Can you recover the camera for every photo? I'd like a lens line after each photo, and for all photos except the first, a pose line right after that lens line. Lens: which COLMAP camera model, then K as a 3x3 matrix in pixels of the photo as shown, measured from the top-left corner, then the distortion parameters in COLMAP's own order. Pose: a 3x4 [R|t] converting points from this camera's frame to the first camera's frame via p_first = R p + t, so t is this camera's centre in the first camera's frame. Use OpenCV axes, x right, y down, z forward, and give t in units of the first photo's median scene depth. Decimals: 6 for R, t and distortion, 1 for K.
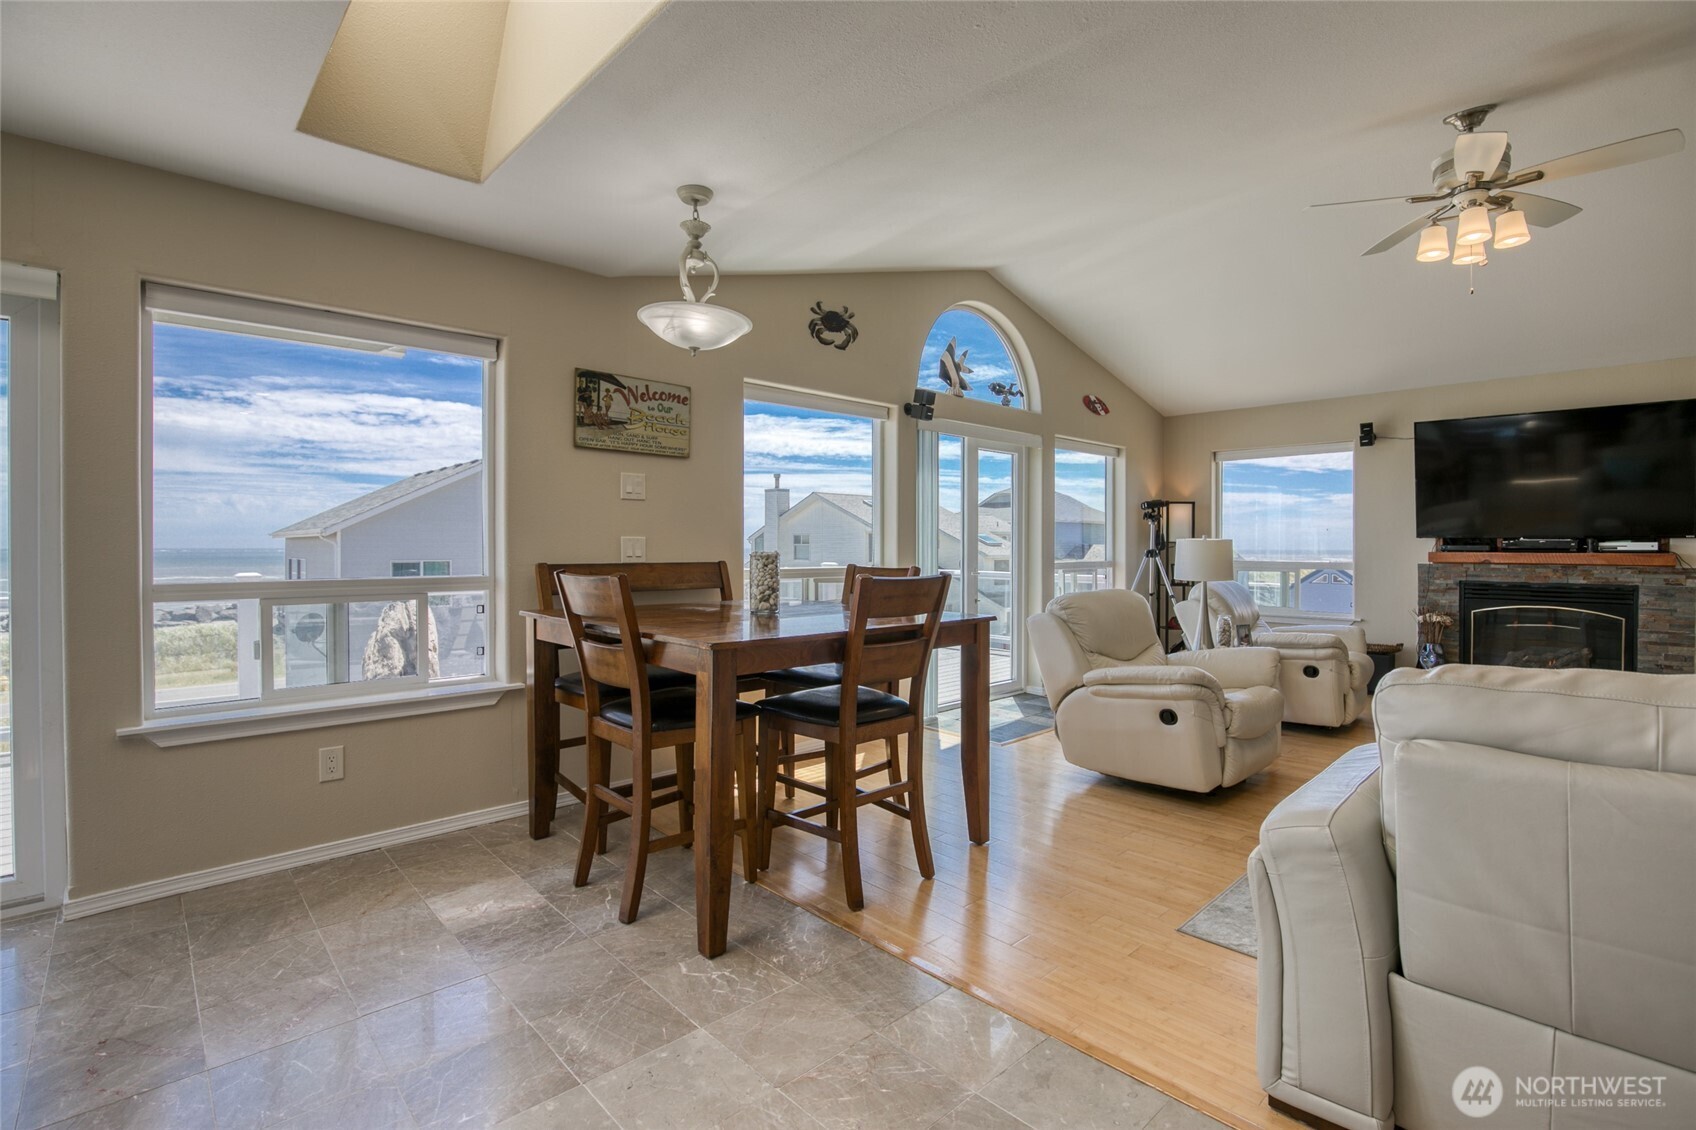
lens RADIAL K [[794.1, 0, 861.9], [0, 794.1, 554.7], [0, 0, 1]] dist [-0.031284, 0.005130]
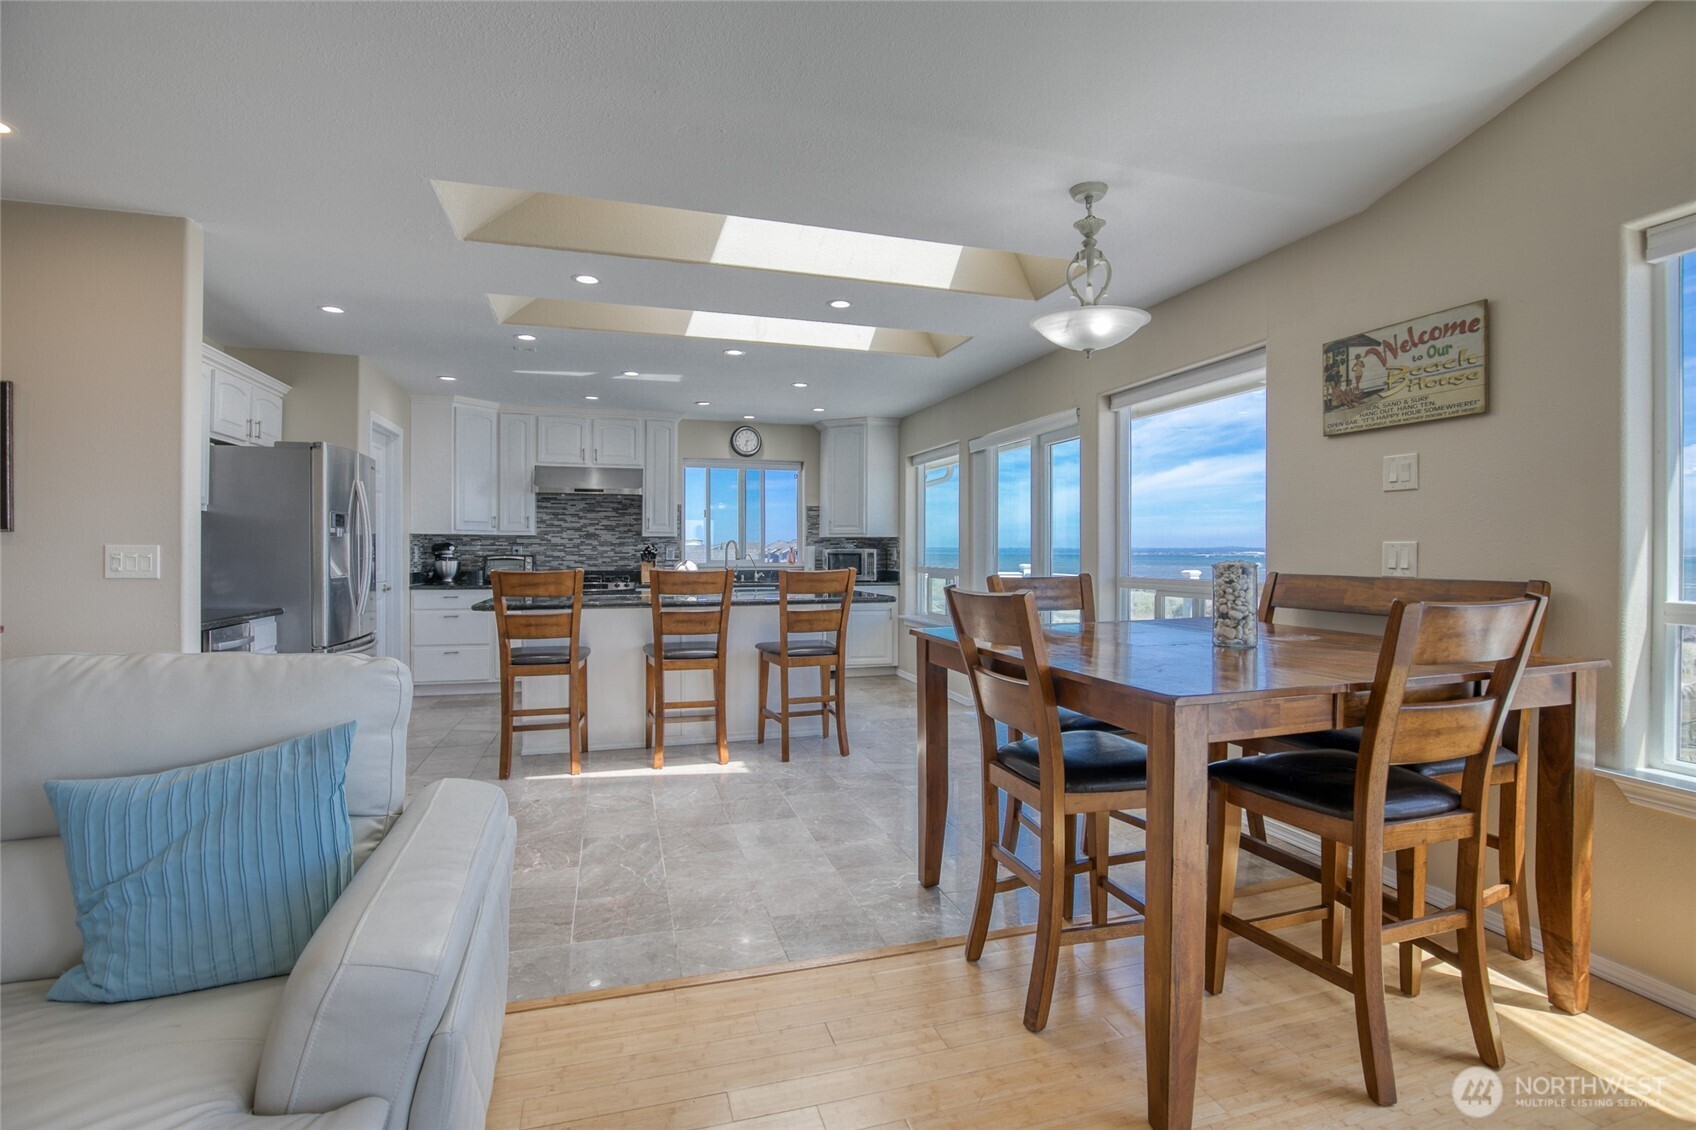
lens RADIAL K [[794.1, 0, 856.3], [0, 794.1, 552.4], [0, 0, 1]] dist [-0.031284, 0.005130]
pose [[-0.445339, -0.000156, -0.895362, 0.397315], [-0.012045, 0.999911, 0.005817, -0.006819], [0.895281, 0.013376, -0.445301, 0.594117]]
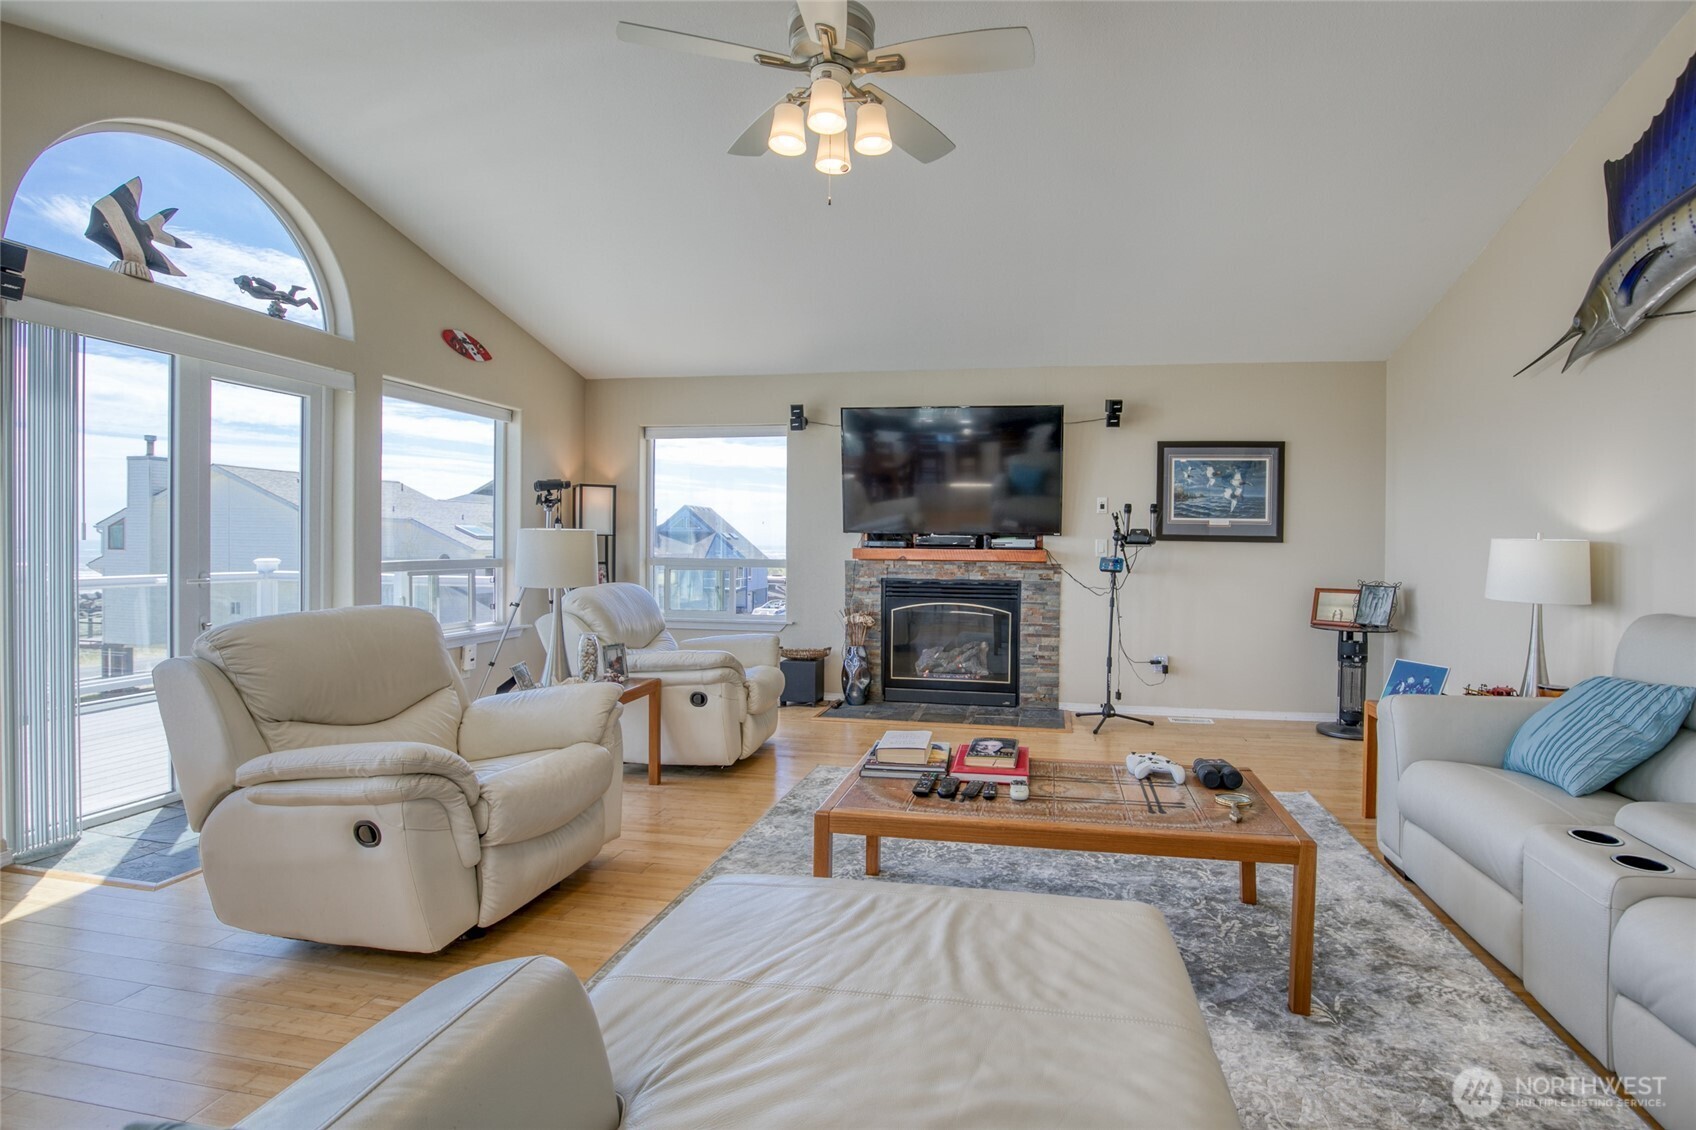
lens RADIAL K [[794.1, 0, 913.0], [0, 794.1, 558.3], [0, 0, 1]] dist [-0.031284, 0.005130]
pose [[0.812929, -0.004013, 0.582349, 0.252252], [-0.002016, 0.999951, 0.009705, -0.000578], [-0.582359, -0.009064, 0.812881, 0.205705]]
